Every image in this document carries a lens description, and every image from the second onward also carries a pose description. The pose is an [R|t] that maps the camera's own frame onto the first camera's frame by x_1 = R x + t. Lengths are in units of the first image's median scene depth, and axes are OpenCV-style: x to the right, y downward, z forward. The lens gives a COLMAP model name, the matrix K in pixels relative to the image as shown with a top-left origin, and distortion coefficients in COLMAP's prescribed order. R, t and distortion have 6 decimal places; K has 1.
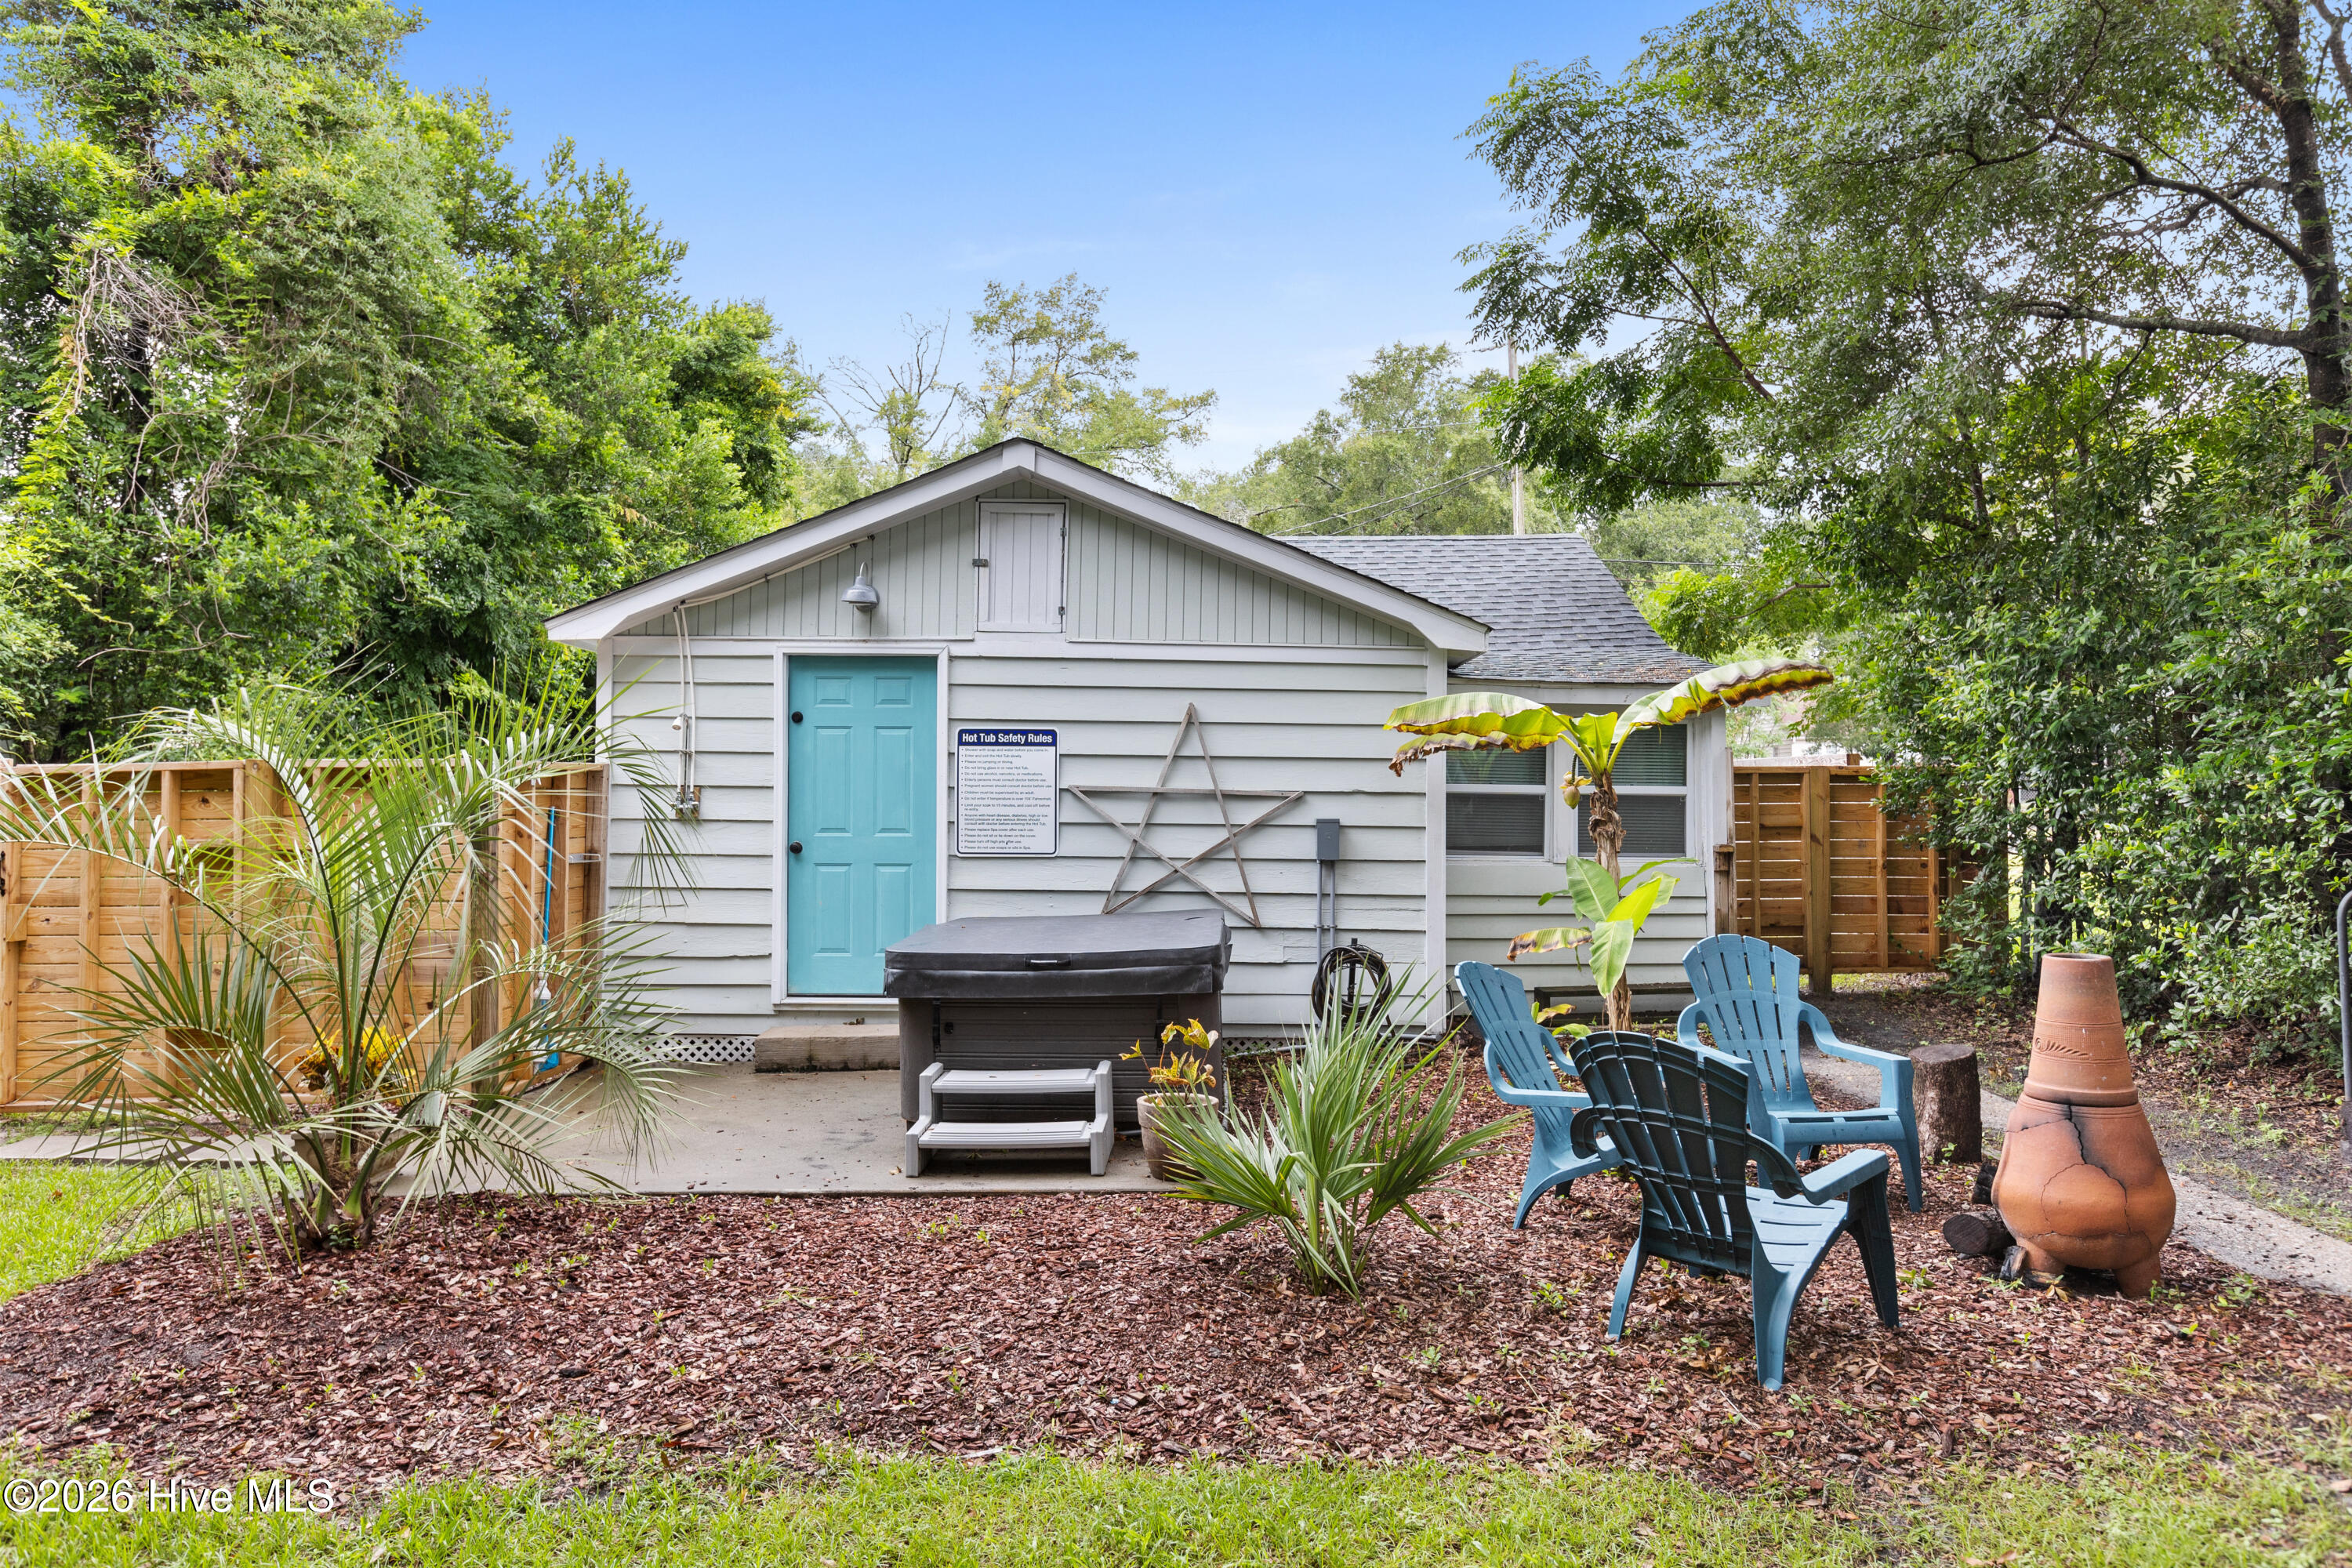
lens RADIAL K [[1560.3, 0, 1175.3], [0, 1560.3, 784.1], [0, 0, 1]] dist [0.001845, 0.000084]
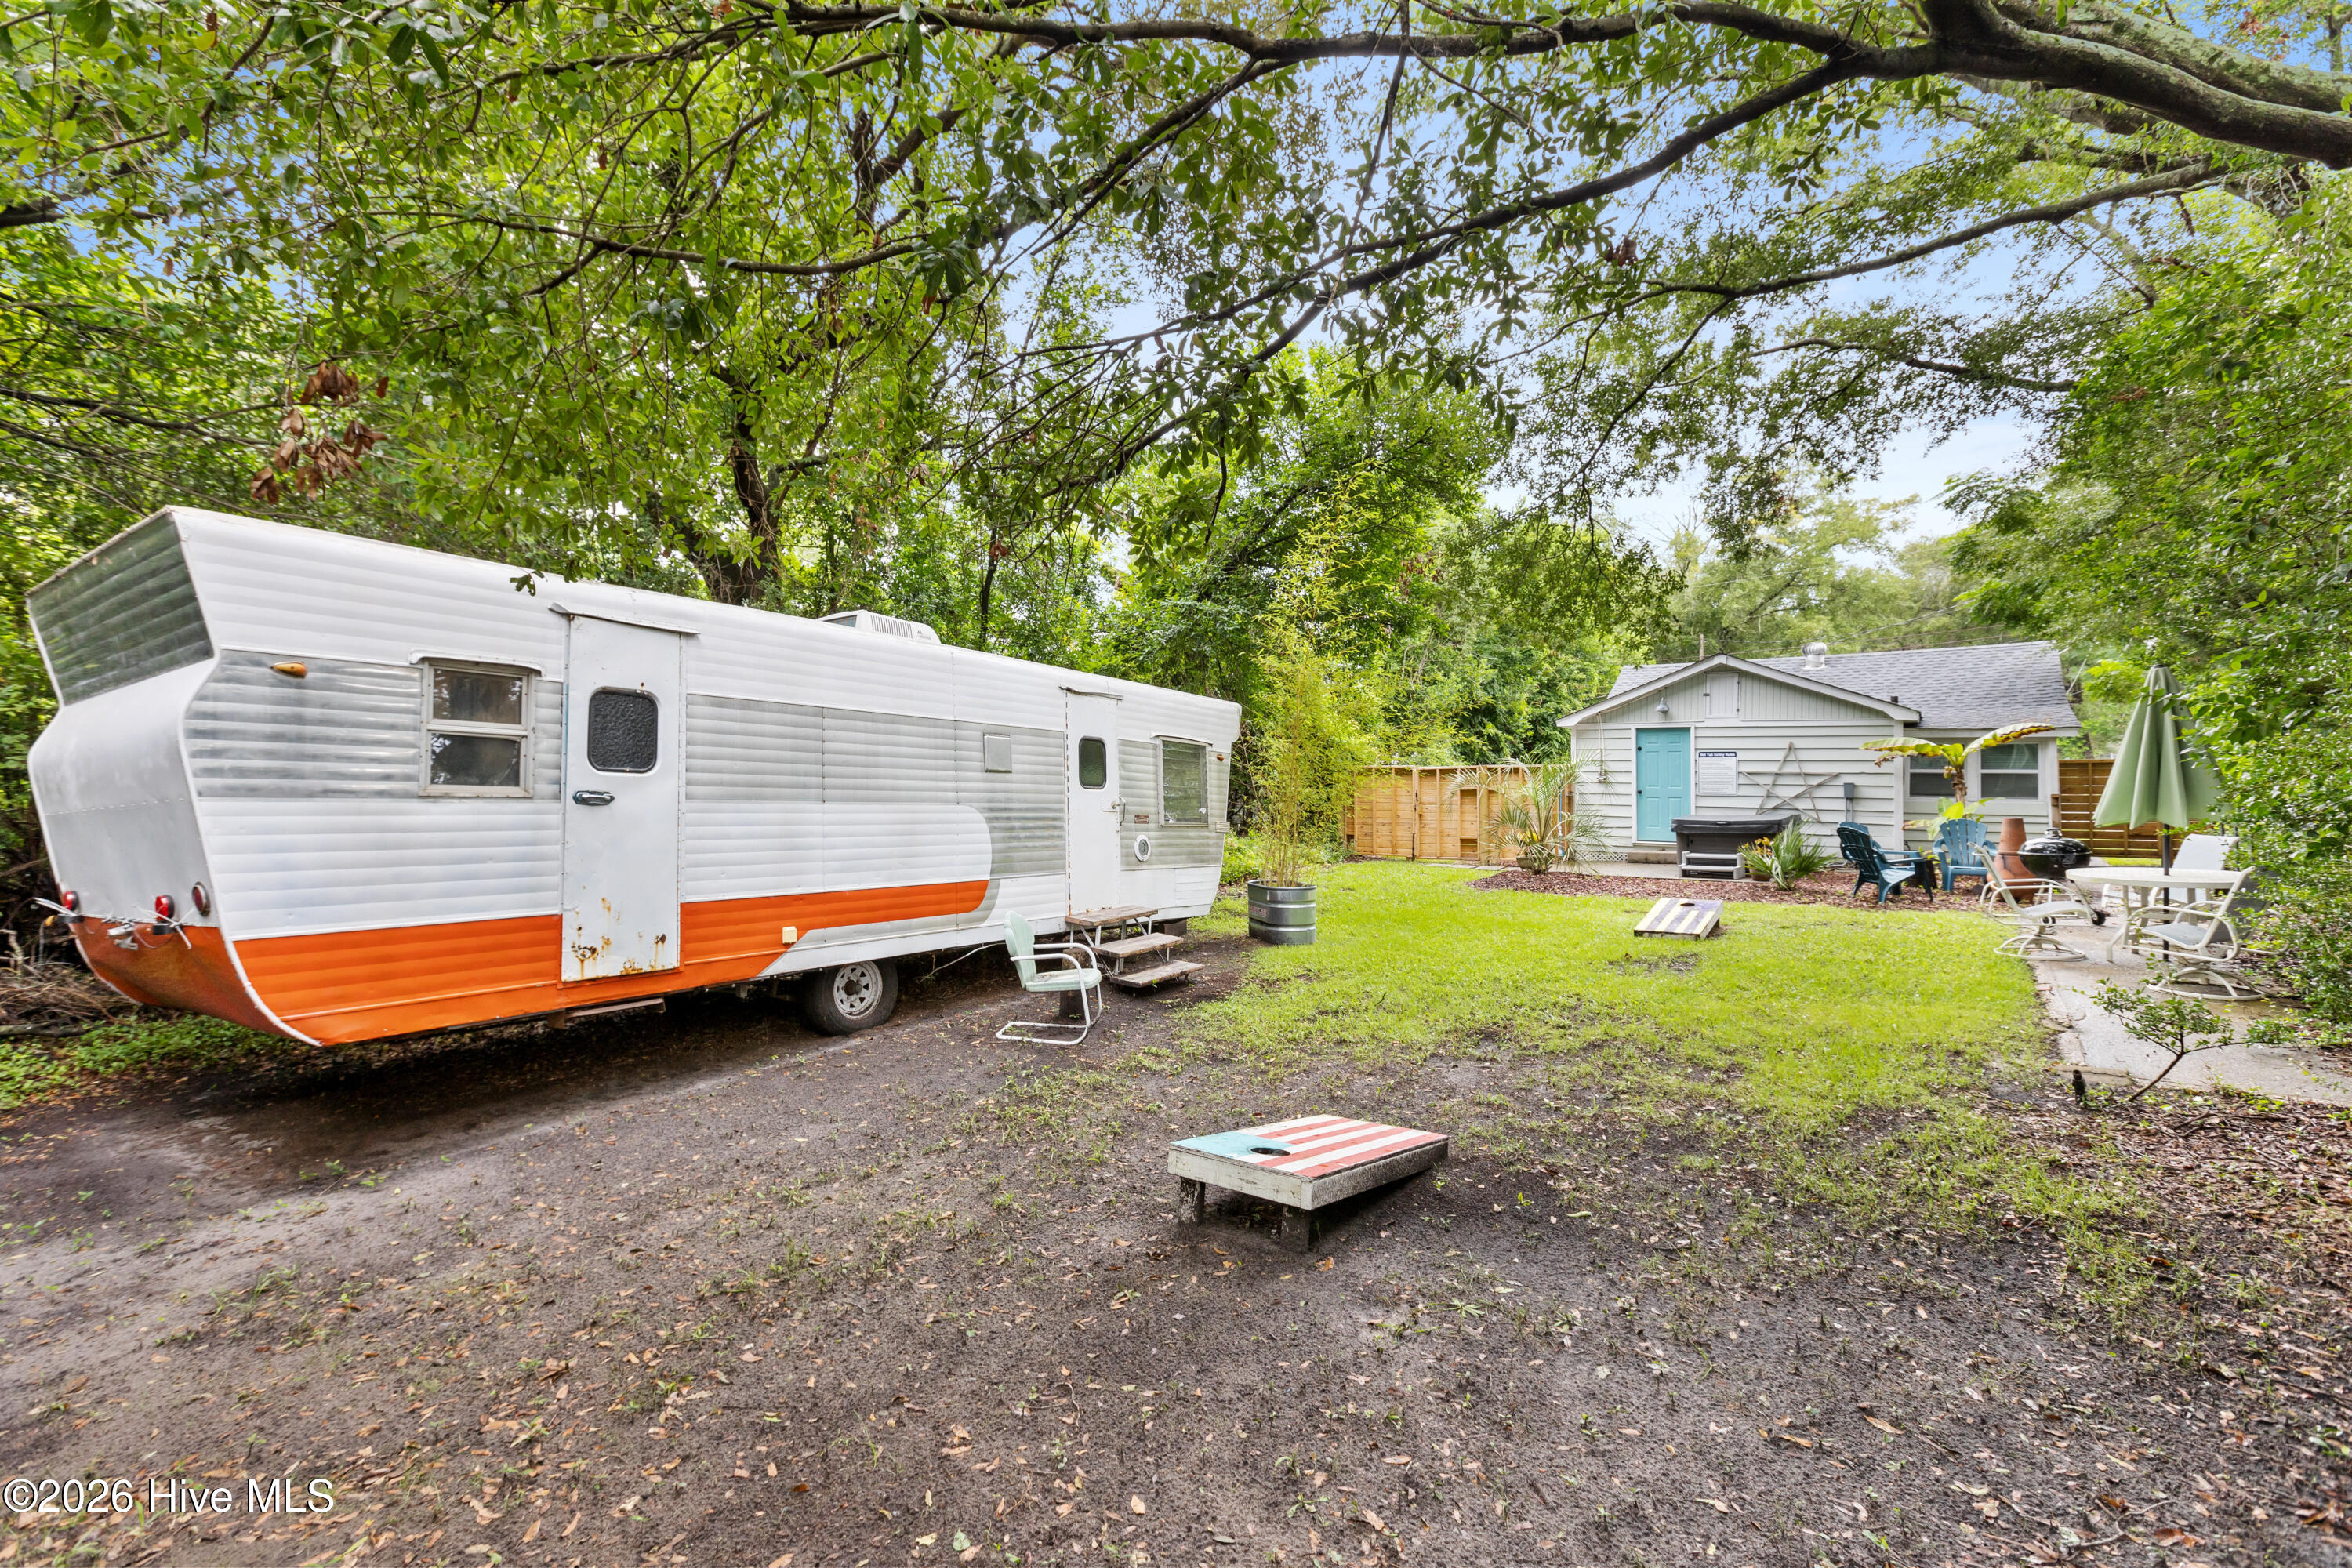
lens RADIAL K [[1020.8, 0, 1168.6], [0, 1020.8, 775.9], [0, 0, 1]] dist [0.001748, 0.000070]
pose [[0.798503, -0.001406, -0.601989, 0.222070], [0.009927, 0.999892, 0.010833, -0.020821], [0.601909, -0.014626, 0.798431, -1.141514]]
